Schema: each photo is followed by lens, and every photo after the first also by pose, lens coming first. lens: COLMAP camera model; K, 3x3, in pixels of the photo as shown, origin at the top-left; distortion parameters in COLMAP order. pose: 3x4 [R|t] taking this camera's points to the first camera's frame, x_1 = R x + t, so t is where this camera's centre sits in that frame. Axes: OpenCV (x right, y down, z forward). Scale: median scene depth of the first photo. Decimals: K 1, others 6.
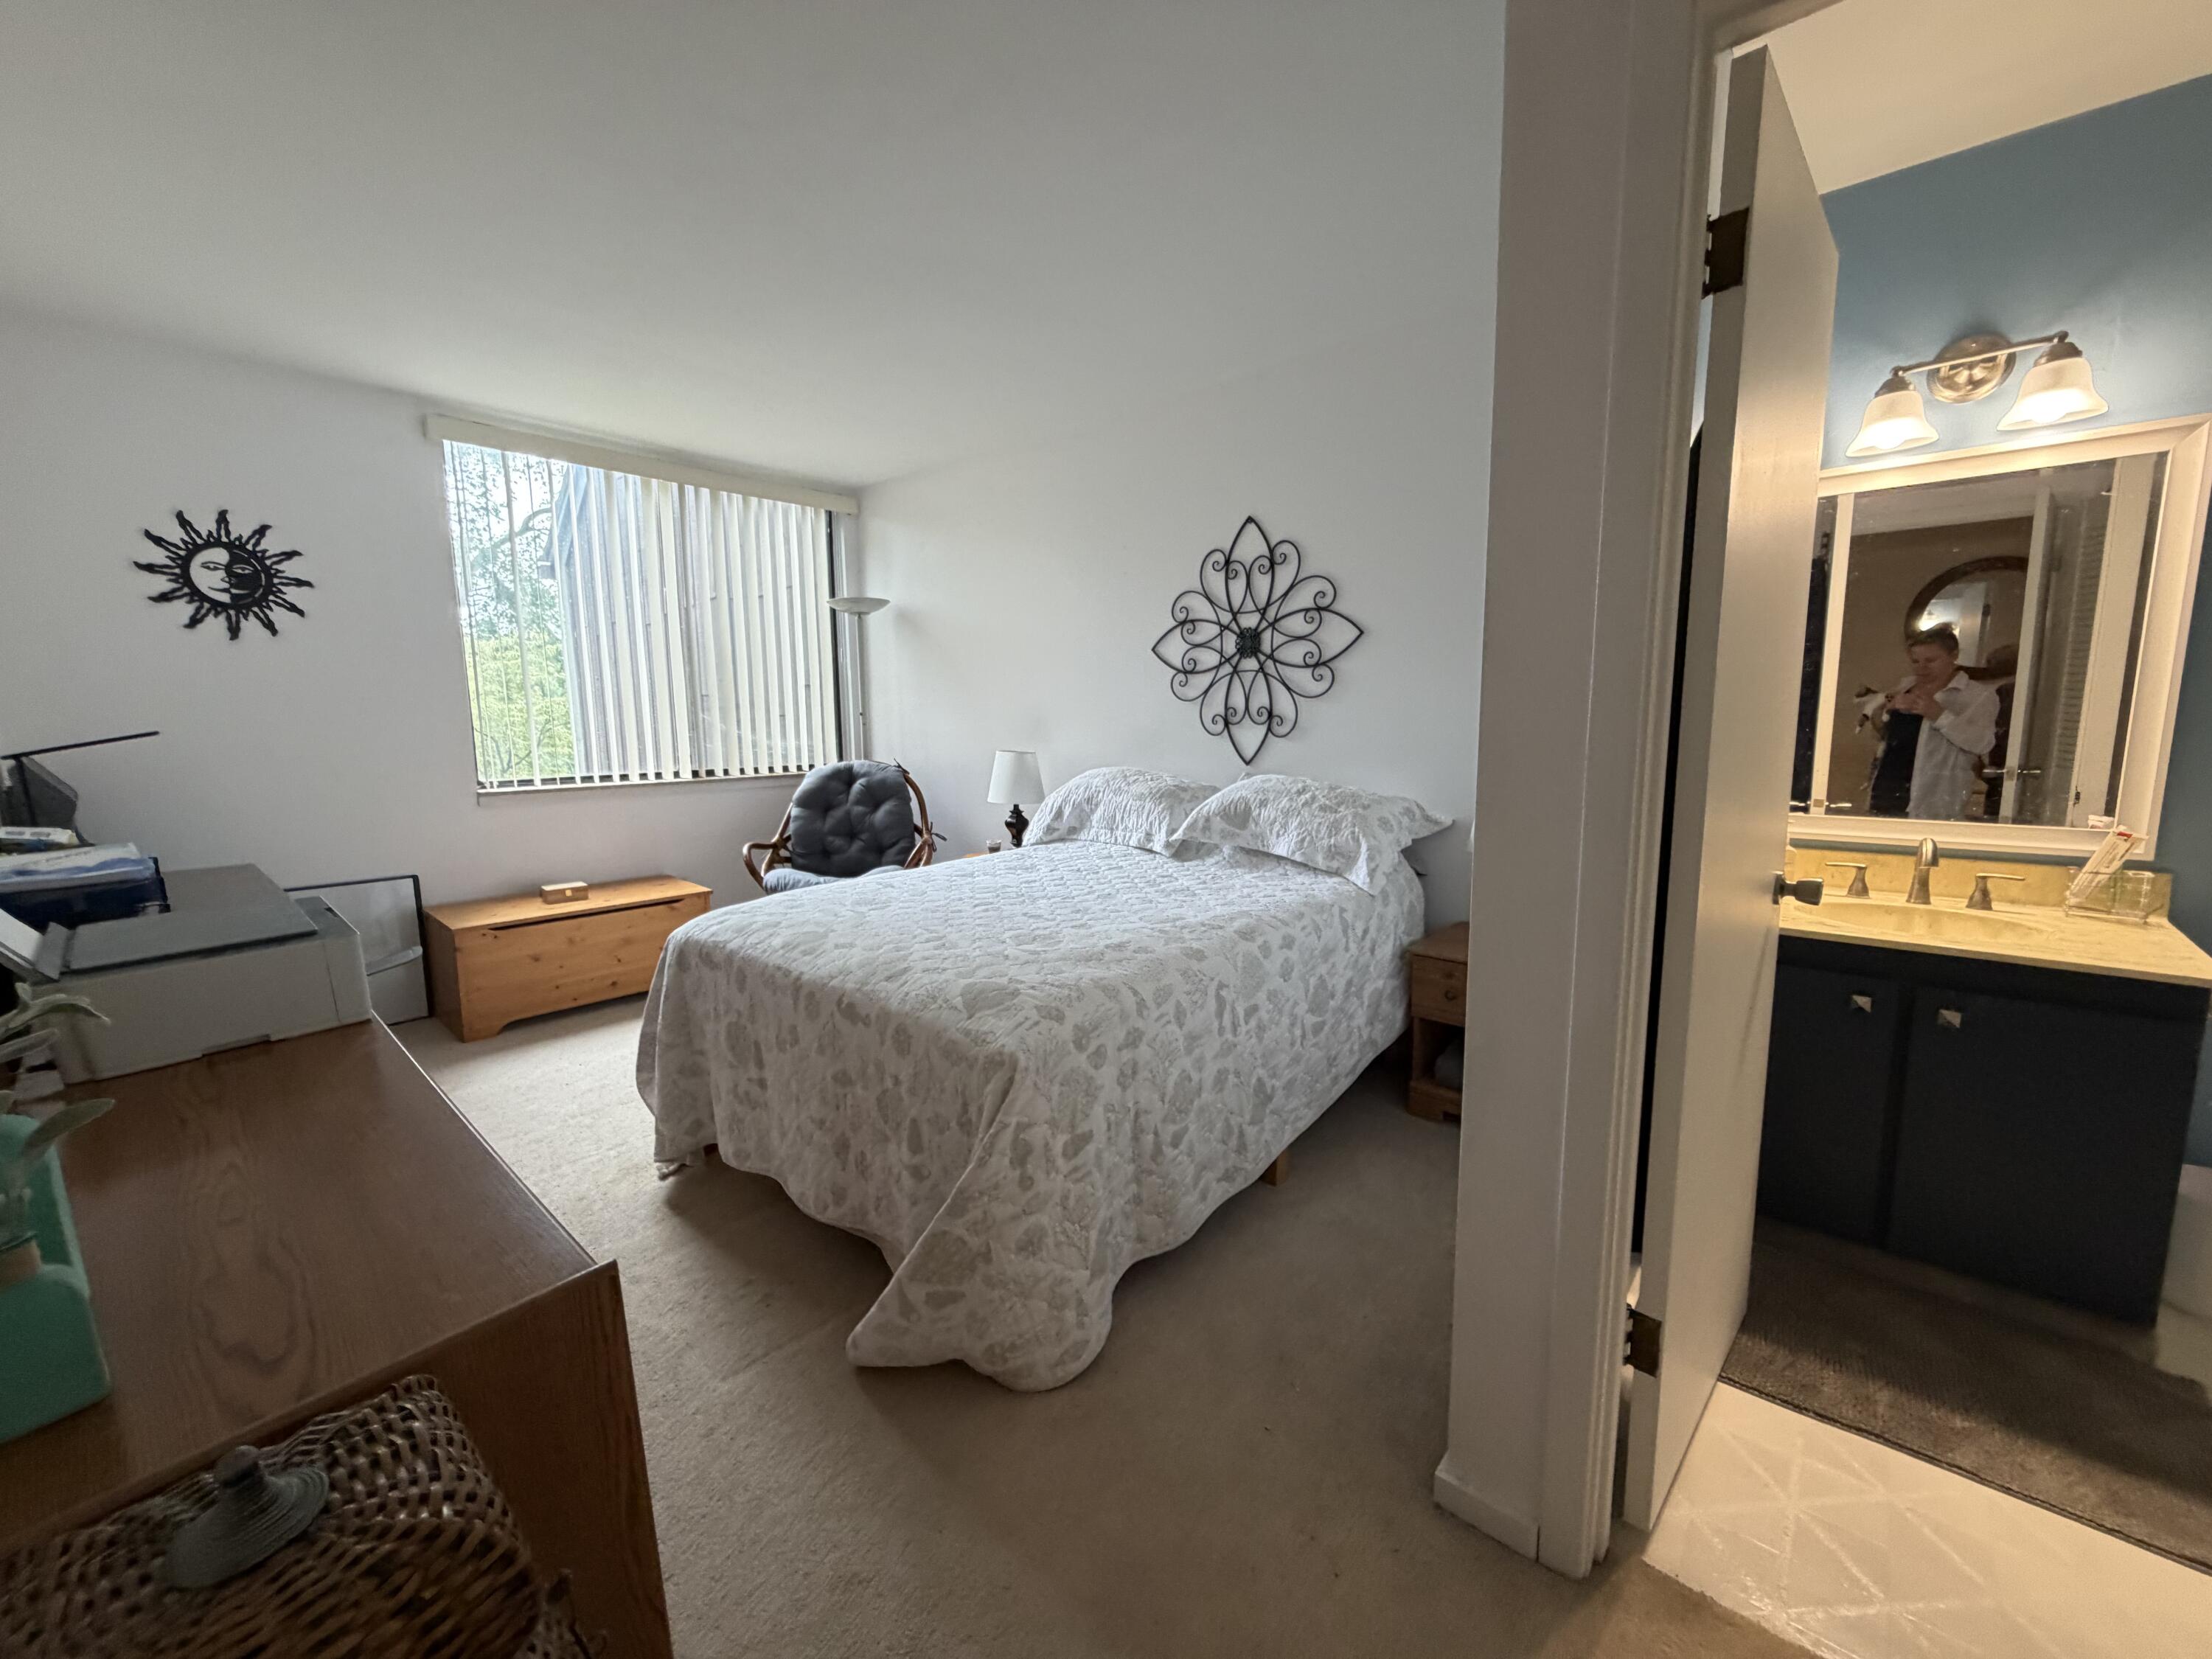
lens RADIAL K [[875.8, 0, 1098.4], [0, 875.8, 839.5], [0, 0, 1]] dist [-0.001342, 0.000215]
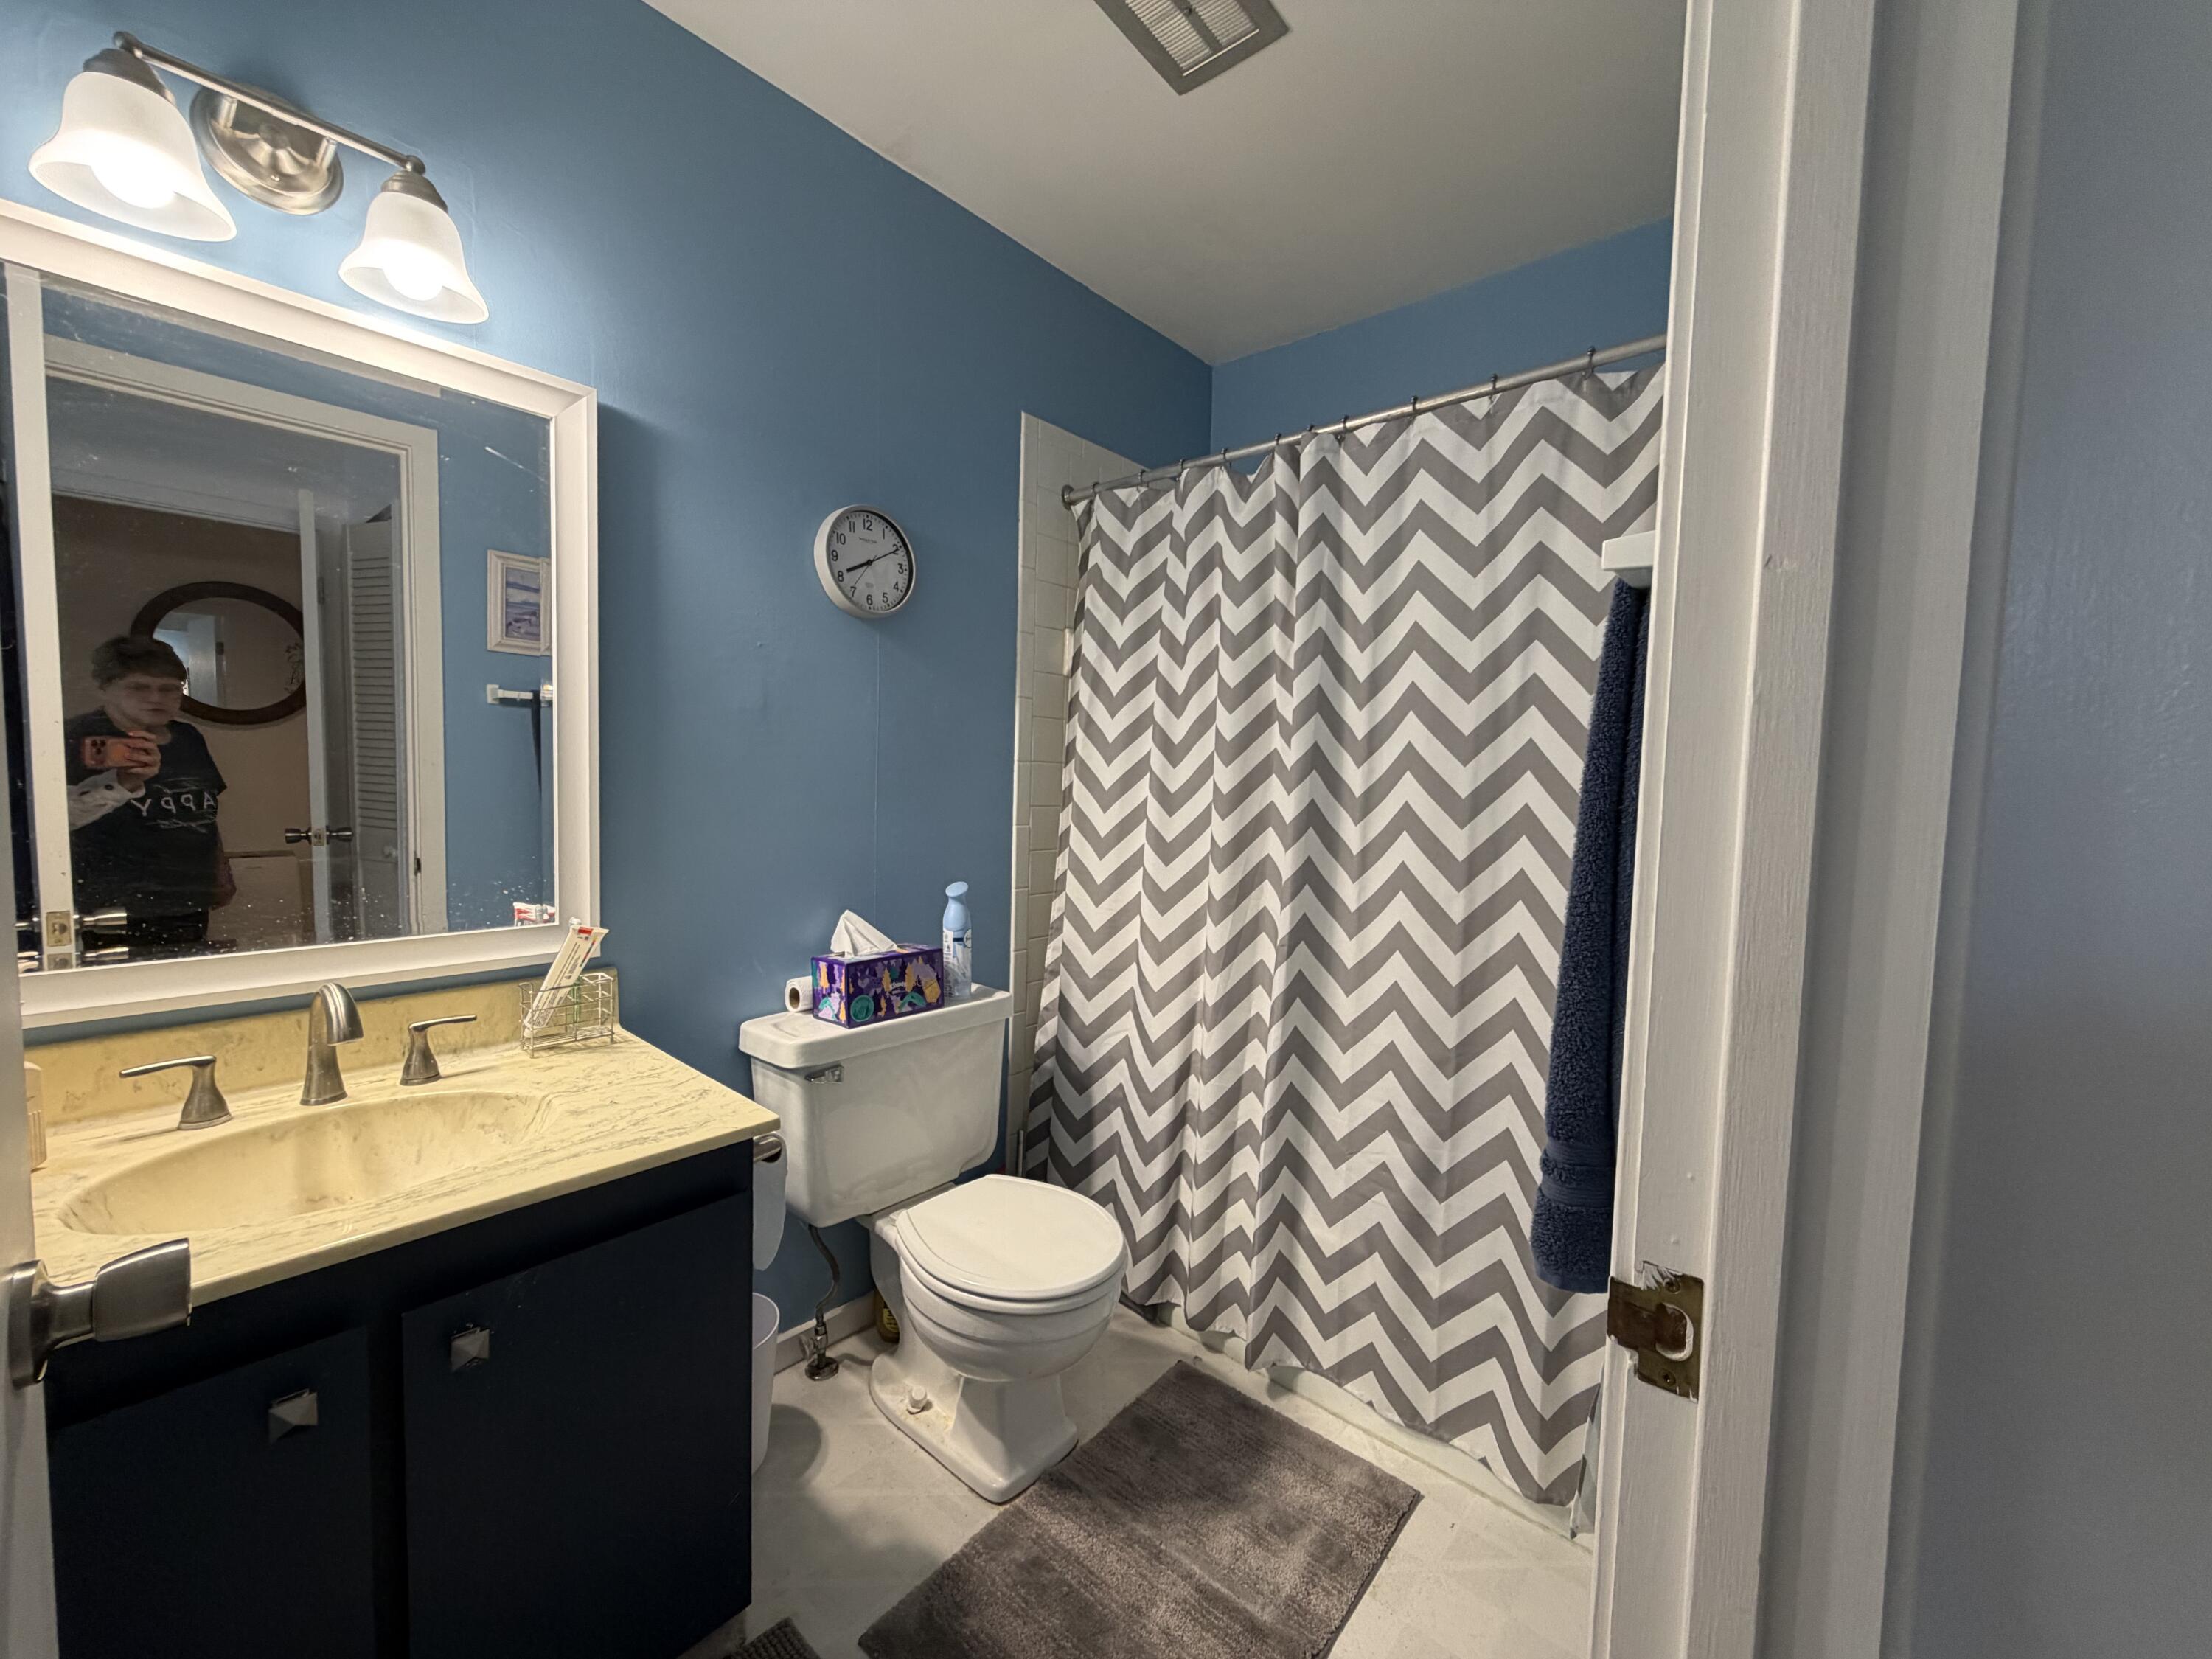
lens RADIAL K [[875.8, 0, 1091.2], [0, 875.8, 838.5], [0, 0, 1]] dist [-0.001342, 0.000215]
pose [[-0.006911, -0.042666, 0.999065, 0.280224], [0.102361, 0.993811, 0.043150, -0.041861], [-0.994723, 0.102564, -0.002500, 0.357030]]
